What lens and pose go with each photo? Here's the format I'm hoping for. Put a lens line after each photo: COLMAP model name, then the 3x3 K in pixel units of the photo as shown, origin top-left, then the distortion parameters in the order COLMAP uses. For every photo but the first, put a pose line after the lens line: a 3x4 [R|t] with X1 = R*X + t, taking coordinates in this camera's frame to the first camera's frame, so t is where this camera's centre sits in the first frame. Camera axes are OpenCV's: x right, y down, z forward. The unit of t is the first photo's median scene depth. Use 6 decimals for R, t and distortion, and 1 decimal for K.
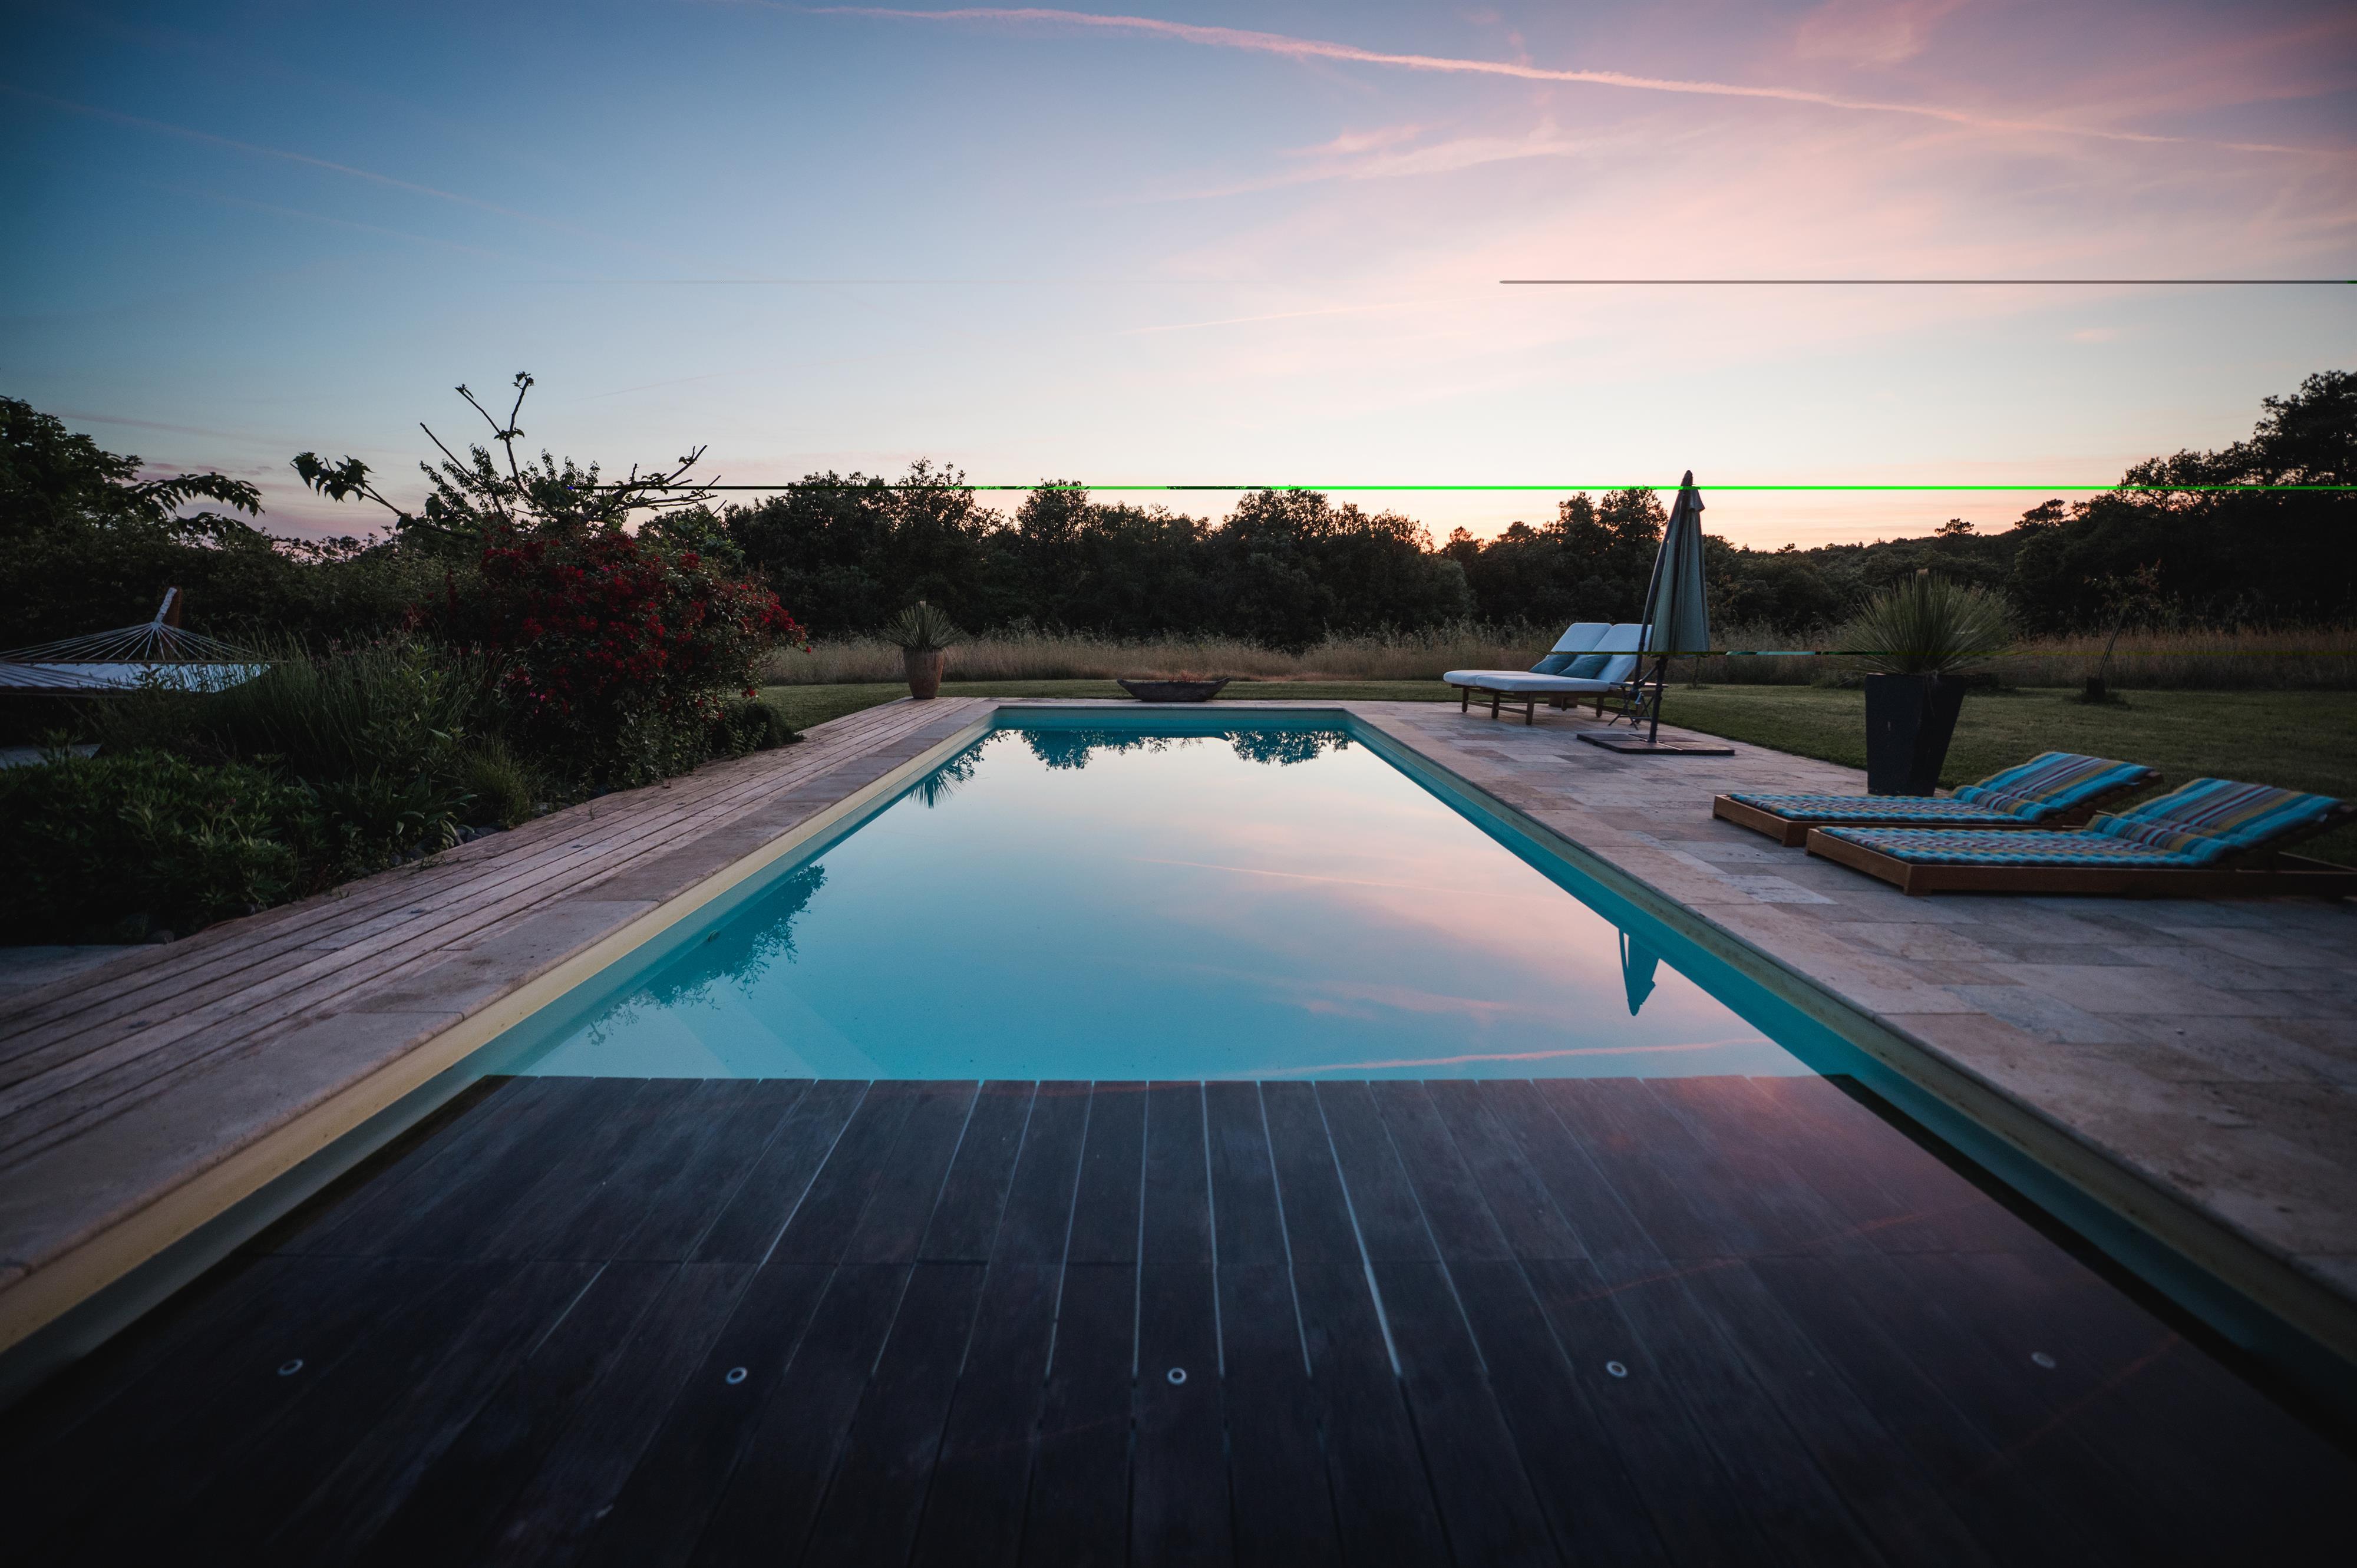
lens RADIAL K [[1002.6, 0, 1183.6], [0, 1002.6, 790.0], [0, 0, 1]] dist [-0.007866, -0.001375]
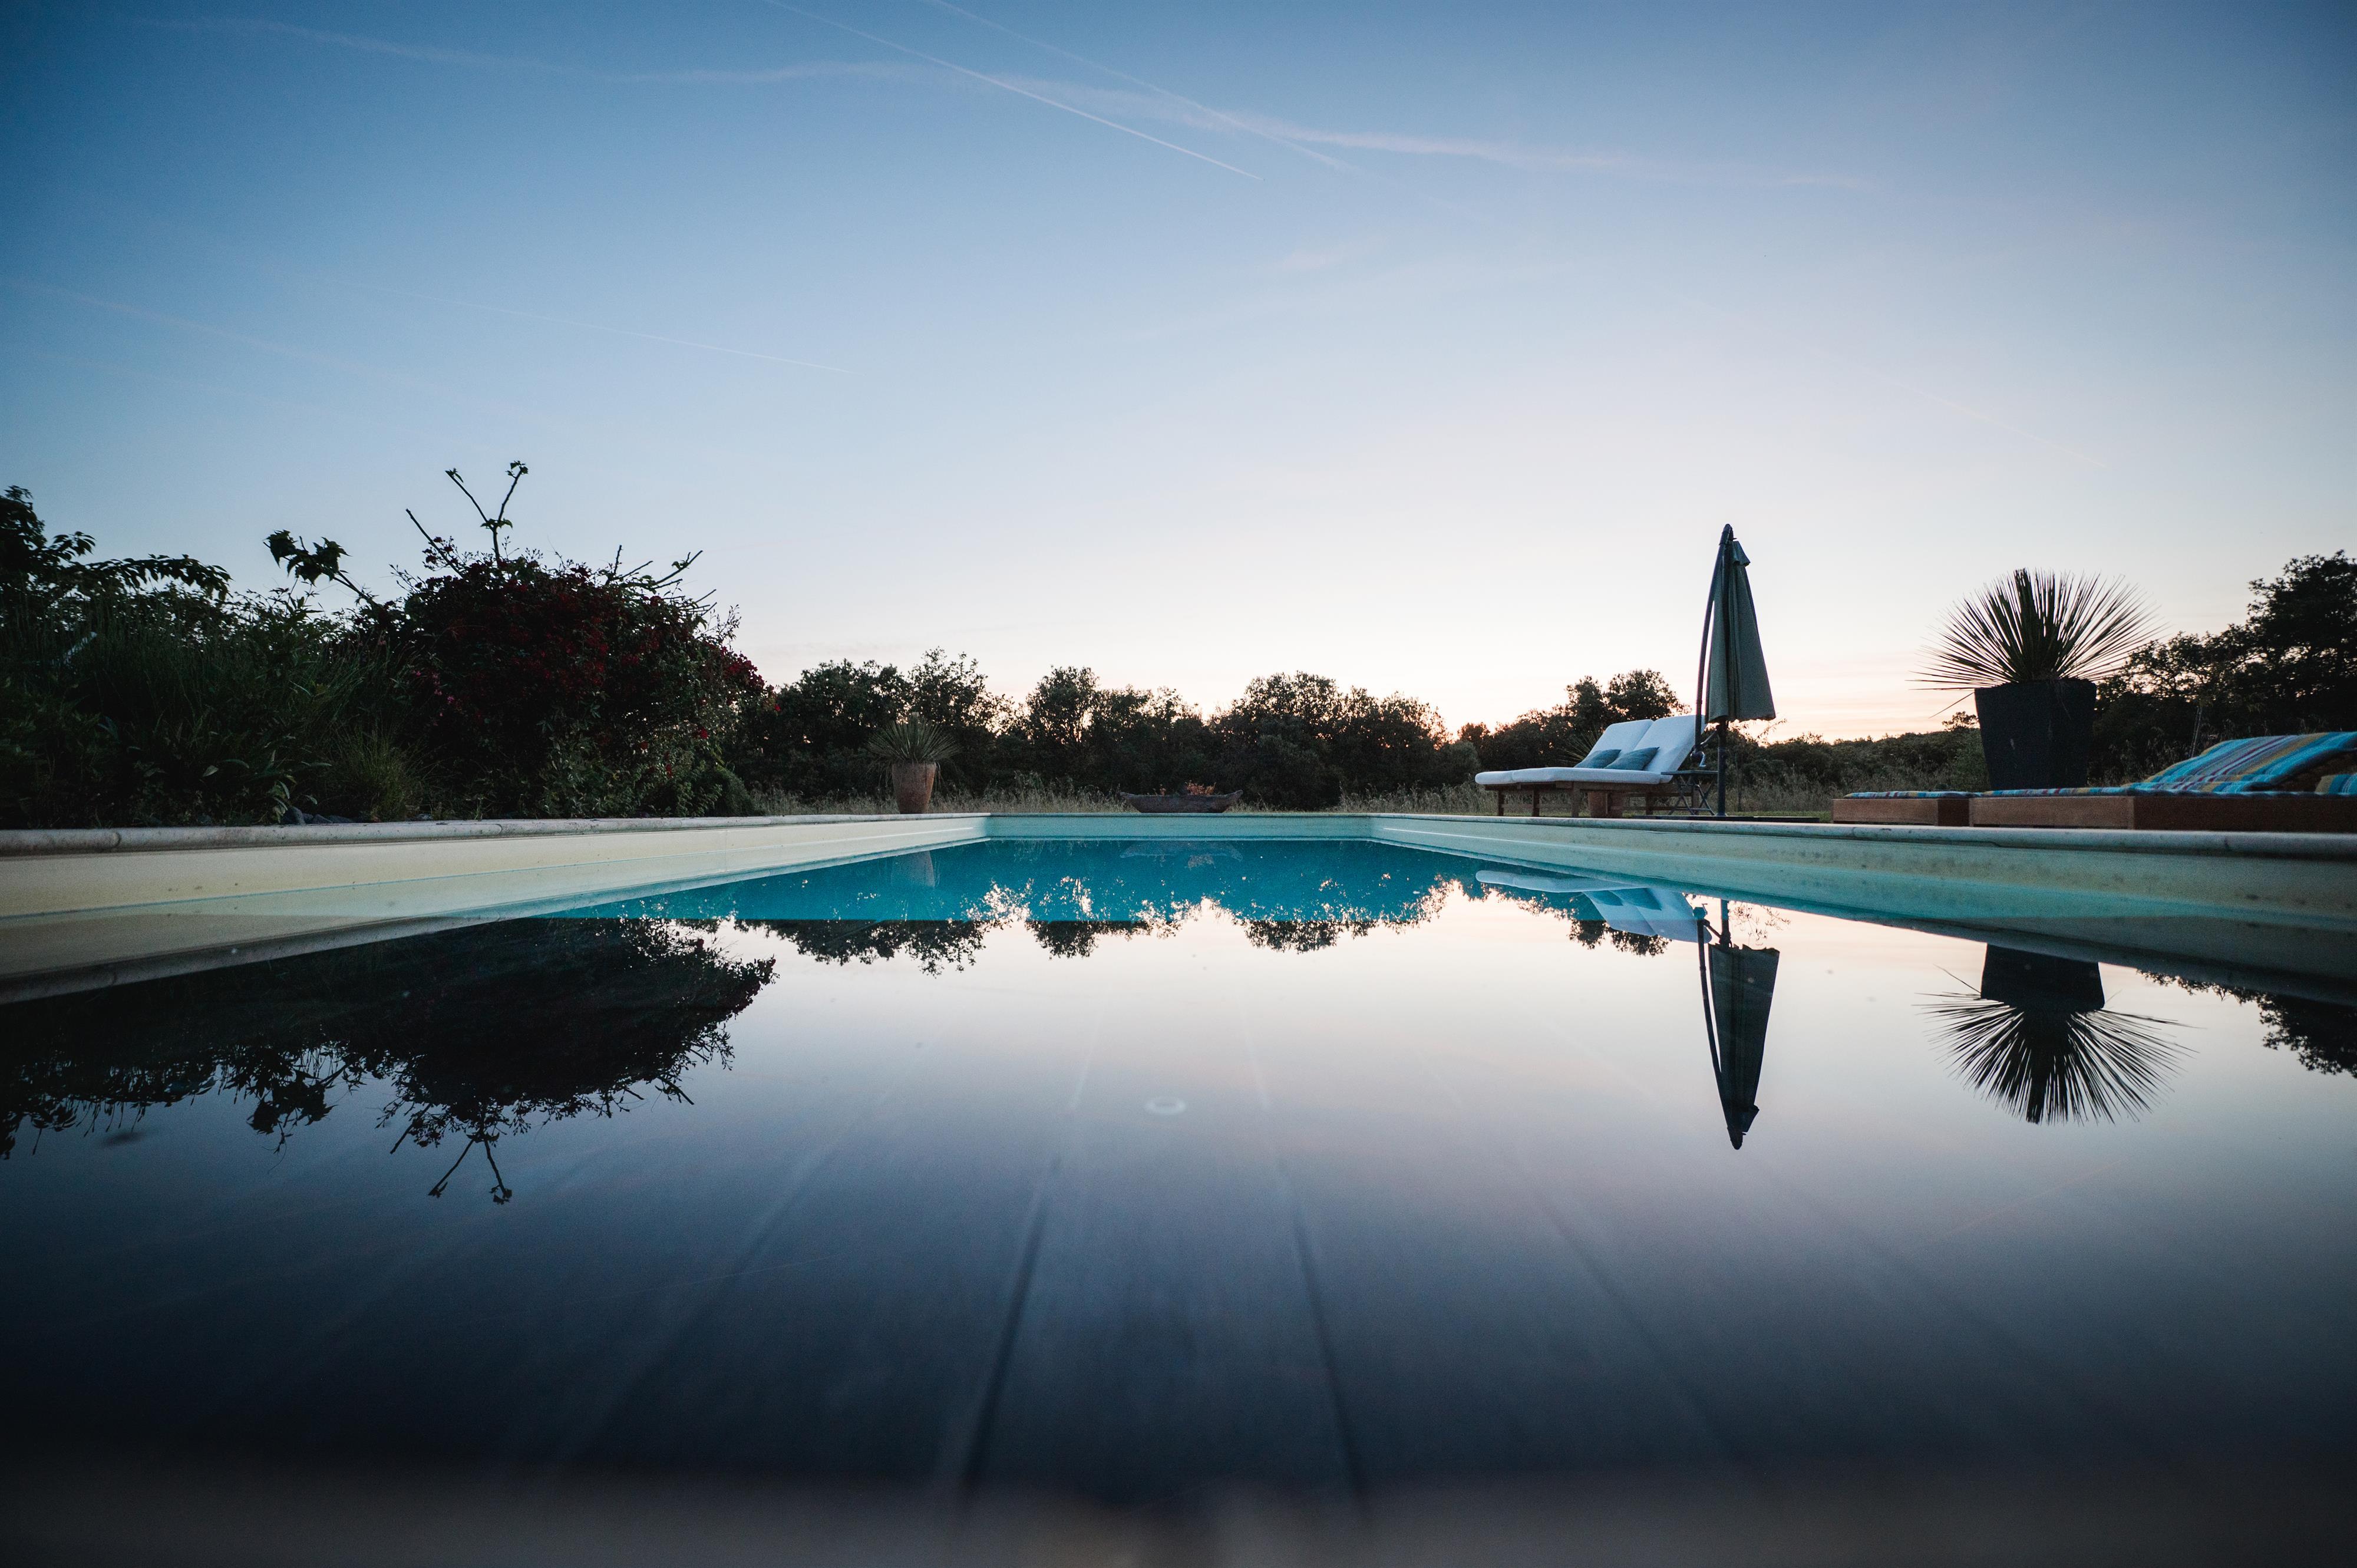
lens RADIAL K [[1002.6, 0, 1181.9], [0, 1002.6, 791.0], [0, 0, 1]] dist [-0.007866, -0.001375]
pose [[0.999888, -0.008723, -0.012190, 0.002115], [0.005749, 0.974209, -0.225573, 0.126342], [0.013844, 0.225477, 0.974150, 0.123762]]
